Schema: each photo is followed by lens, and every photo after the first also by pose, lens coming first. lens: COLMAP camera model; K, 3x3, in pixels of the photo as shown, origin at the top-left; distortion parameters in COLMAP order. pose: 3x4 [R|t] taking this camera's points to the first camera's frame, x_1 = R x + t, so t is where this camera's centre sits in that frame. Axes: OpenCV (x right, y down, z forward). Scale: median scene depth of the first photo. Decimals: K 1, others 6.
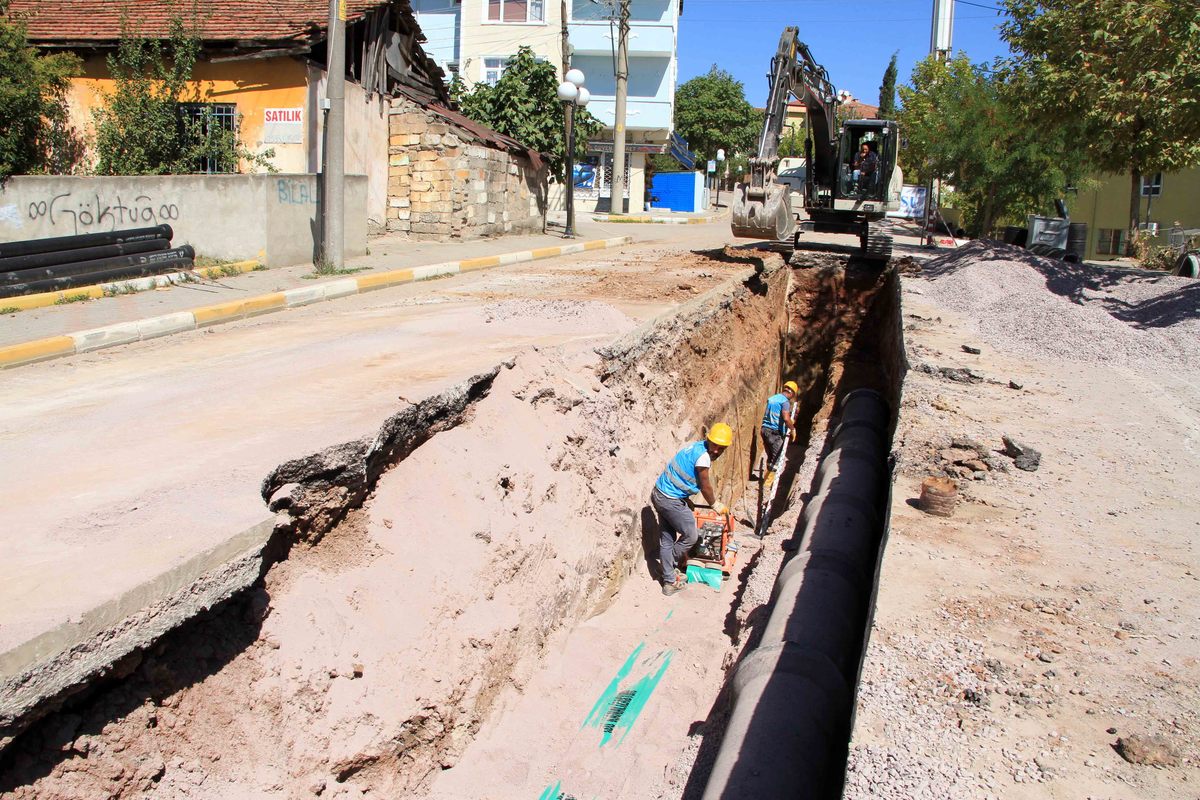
lens RADIAL K [[991.6, 0, 592.5], [0, 991.6, 398.9], [0, 0, 1]] dist [-0.190012, 0.169069]
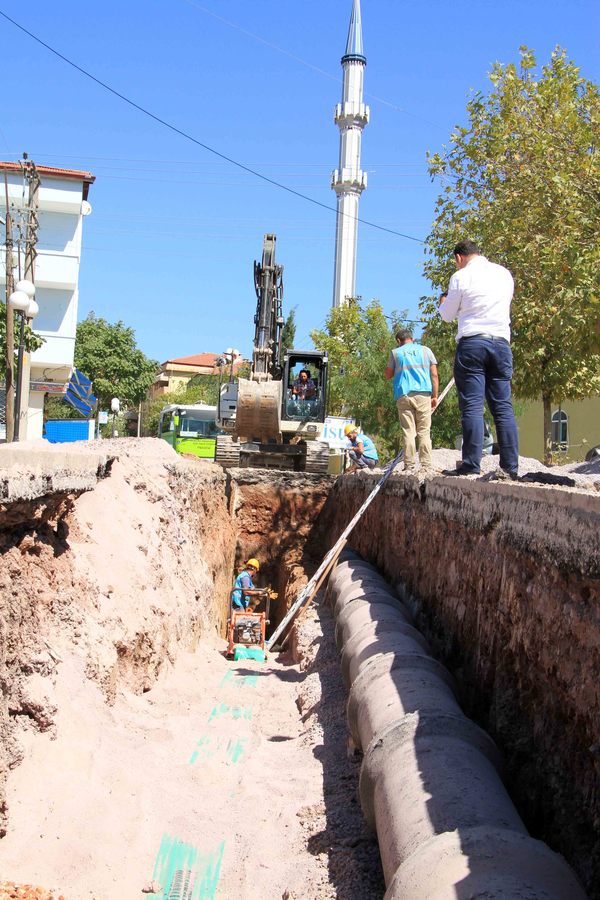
lens RADIAL K [[1198.8, 0, 300.4], [0, 1198.8, 463.3], [0, 0, 1]] dist [0.014418, 0.382983]
pose [[0.950903, 0.023645, 0.308583, -0.120070], [0.043361, 0.977064, -0.208485, 0.108426], [-0.306435, 0.211629, 0.928068, -0.181722]]
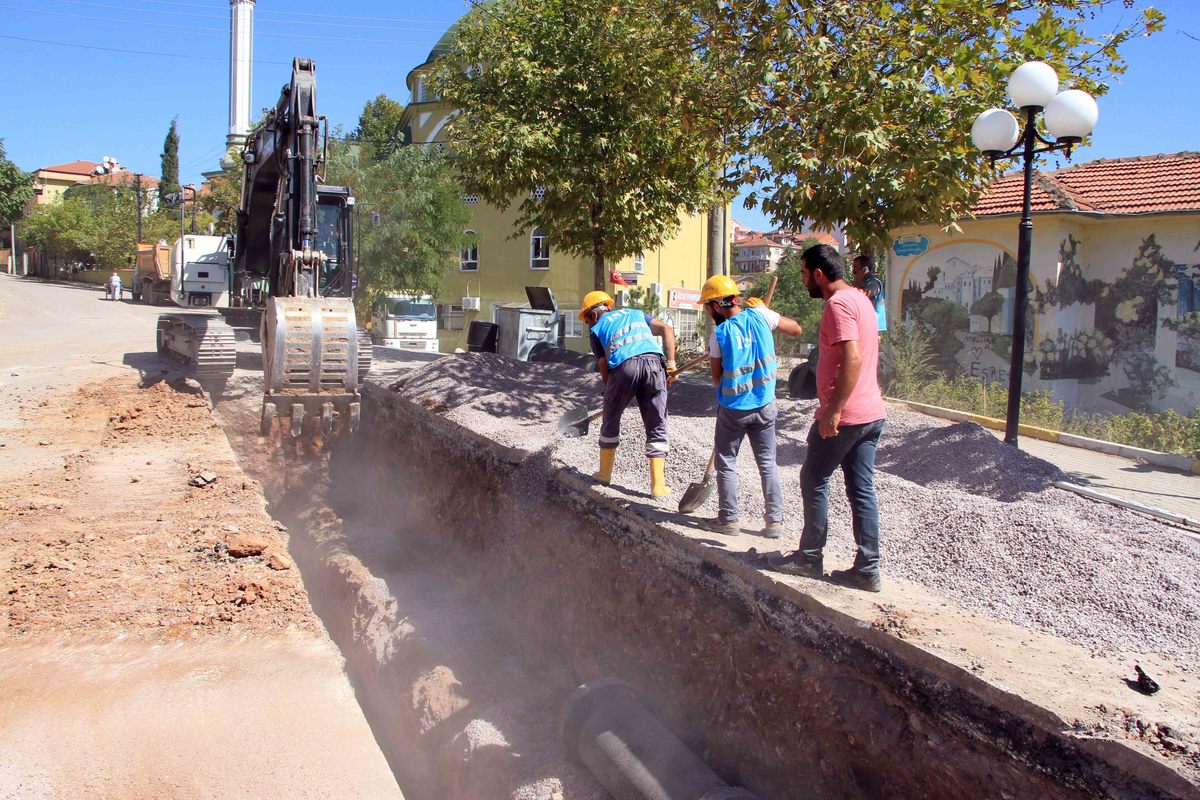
lens RADIAL K [[991.6, 0, 592.5], [0, 991.6, 398.9], [0, 0, 1]] dist [-0.190012, 0.169069]
pose [[0.746033, -0.073217, 0.661871, -0.036442], [0.122124, 0.992123, -0.027903, -0.085524], [-0.654615, 0.101647, 0.749098, 0.345891]]
